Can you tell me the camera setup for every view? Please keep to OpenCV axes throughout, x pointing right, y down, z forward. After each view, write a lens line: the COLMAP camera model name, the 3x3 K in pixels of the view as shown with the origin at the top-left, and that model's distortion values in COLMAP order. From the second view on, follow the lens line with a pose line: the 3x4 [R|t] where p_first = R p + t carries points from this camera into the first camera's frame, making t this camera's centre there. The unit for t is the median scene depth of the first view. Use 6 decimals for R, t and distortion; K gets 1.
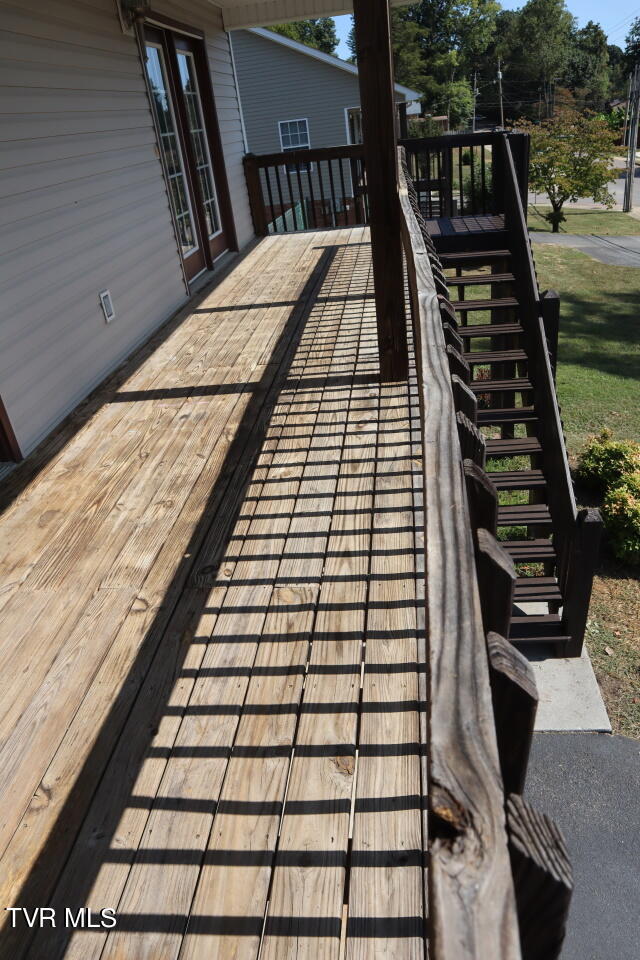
lens RADIAL K [[664.1, 0, 320.0], [0, 664.1, 480.0], [0, 0, 1]] dist [-0.144537, 0.100700]
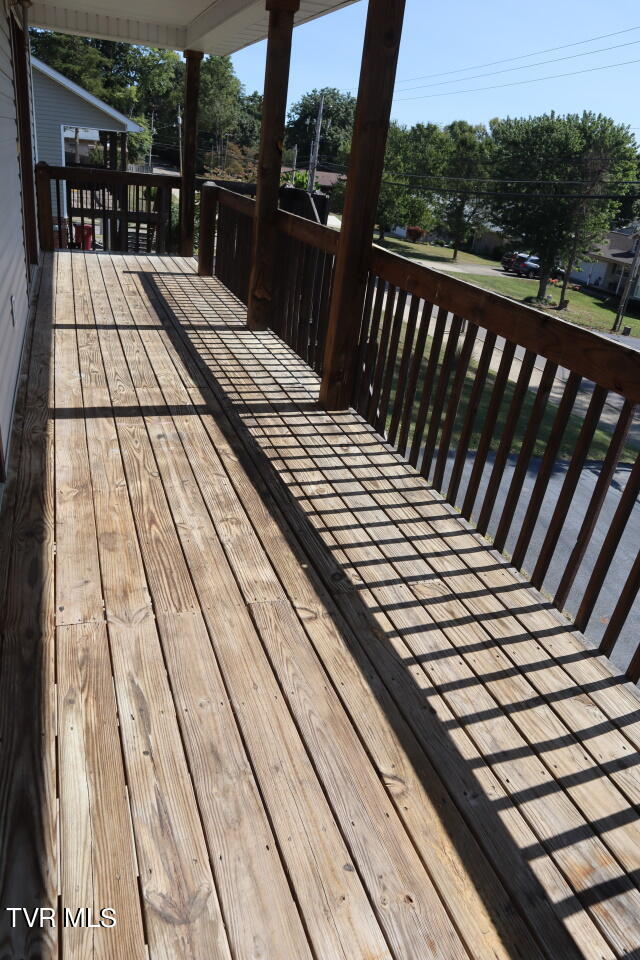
lens RADIAL K [[664.1, 0, 320.0], [0, 664.1, 480.0], [0, 0, 1]] dist [-0.144537, 0.100700]
pose [[0.882079, -0.002096, 0.471097, -0.487141], [0.025592, 0.998727, -0.043474, 0.017755], [-0.470406, 0.050404, 0.881010, 0.040419]]
